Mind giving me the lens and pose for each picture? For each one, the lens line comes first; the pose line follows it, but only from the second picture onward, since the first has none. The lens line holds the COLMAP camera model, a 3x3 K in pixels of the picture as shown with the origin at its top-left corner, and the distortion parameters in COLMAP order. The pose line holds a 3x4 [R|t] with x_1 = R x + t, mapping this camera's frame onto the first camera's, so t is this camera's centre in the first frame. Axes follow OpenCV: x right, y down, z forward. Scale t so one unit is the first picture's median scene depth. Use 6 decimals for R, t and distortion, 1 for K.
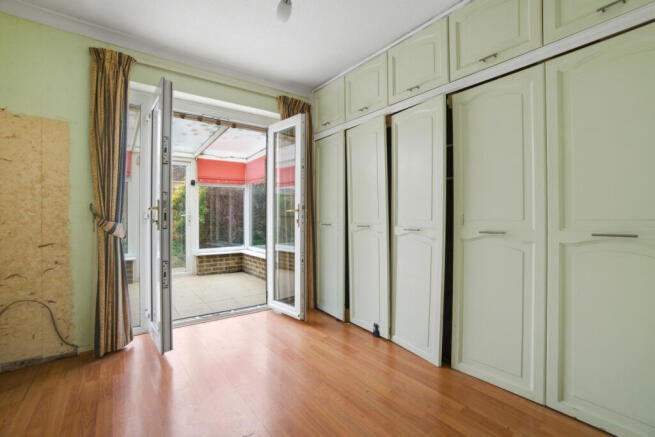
lens RADIAL K [[301.9, 0, 327.1], [0, 301.9, 215.6], [0, 0, 1]] dist [-0.032947, 0.000068]
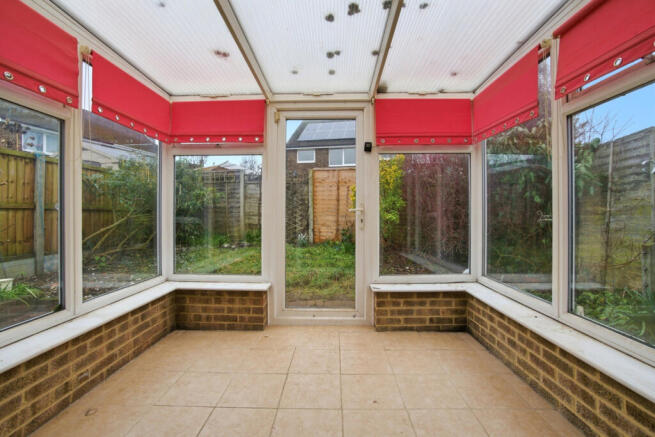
lens RADIAL K [[301.9, 0, 327.1], [0, 301.9, 215.6], [0, 0, 1]] dist [-0.032947, 0.000068]
pose [[0.796675, 0.004674, -0.604390, -0.184405], [0.002946, 0.999928, 0.011616, 0.002456], [0.604401, -0.011035, 0.796604, 0.530997]]
